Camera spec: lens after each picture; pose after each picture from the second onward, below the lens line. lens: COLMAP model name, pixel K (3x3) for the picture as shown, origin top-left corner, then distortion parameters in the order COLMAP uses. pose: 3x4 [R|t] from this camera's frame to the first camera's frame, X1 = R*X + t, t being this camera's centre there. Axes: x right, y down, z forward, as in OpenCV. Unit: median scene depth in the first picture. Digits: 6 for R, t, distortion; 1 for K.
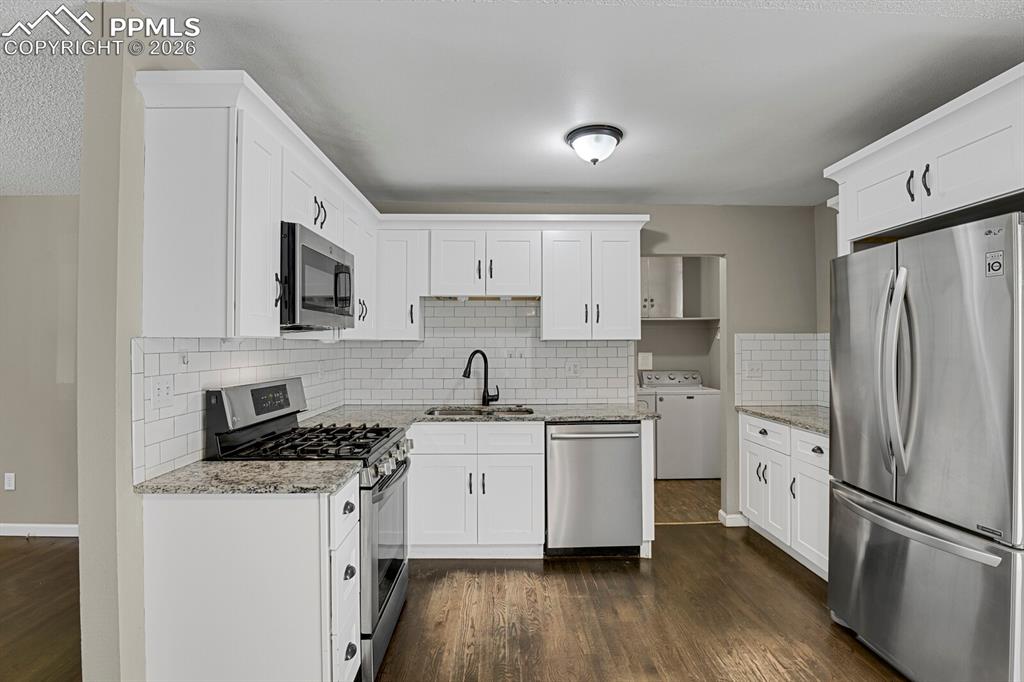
lens RADIAL K [[503.5, 0, 515.5], [0, 503.5, 339.7], [0, 0, 1]] dist [-0.017049, -0.004546]
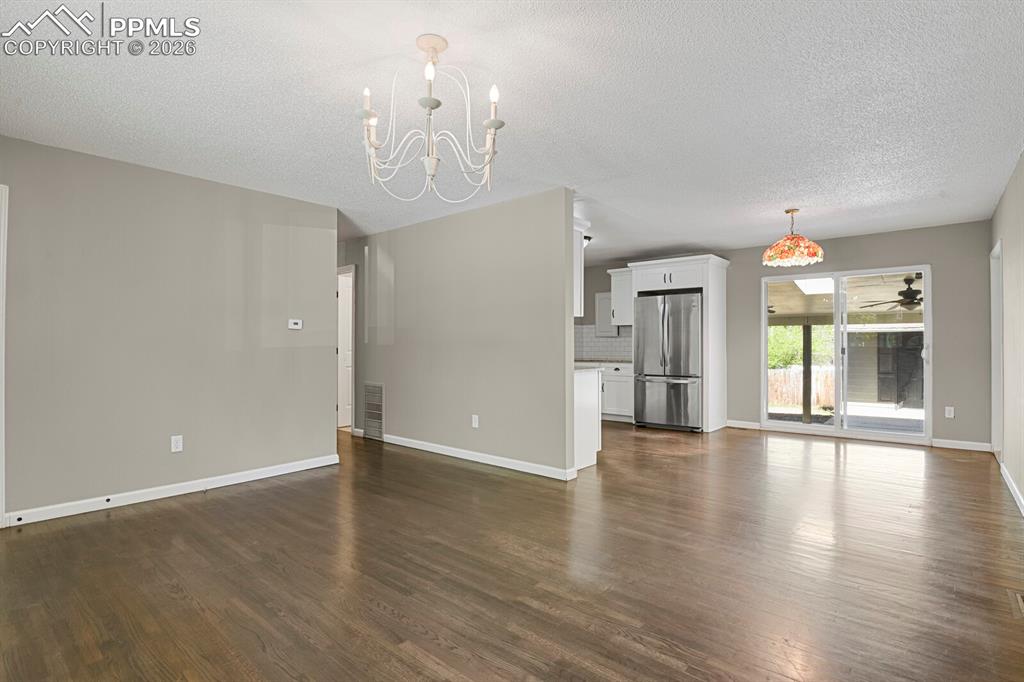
lens RADIAL K [[503.5, 0, 509.0], [0, 503.5, 341.9], [0, 0, 1]] dist [-0.017049, -0.004546]
pose [[0.668814, 0.001853, 0.743428, -1.579677], [-0.007993, 0.999957, 0.004698, 0.066528], [-0.743387, -0.009085, 0.668800, -0.300831]]
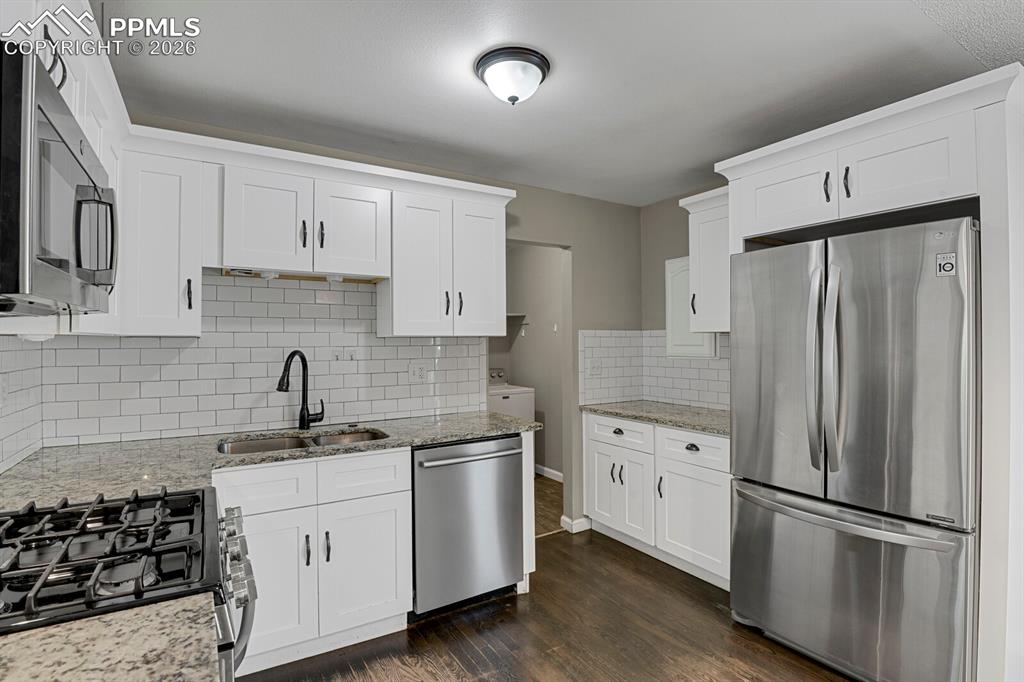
lens RADIAL K [[503.5, 0, 516.4], [0, 503.5, 340.2], [0, 0, 1]] dist [-0.017049, -0.004546]
pose [[0.864790, -0.001374, 0.502132, -0.187217], [-0.002298, 0.999975, 0.006693, 0.001041], [-0.502129, -0.006942, 0.864765, 0.291986]]
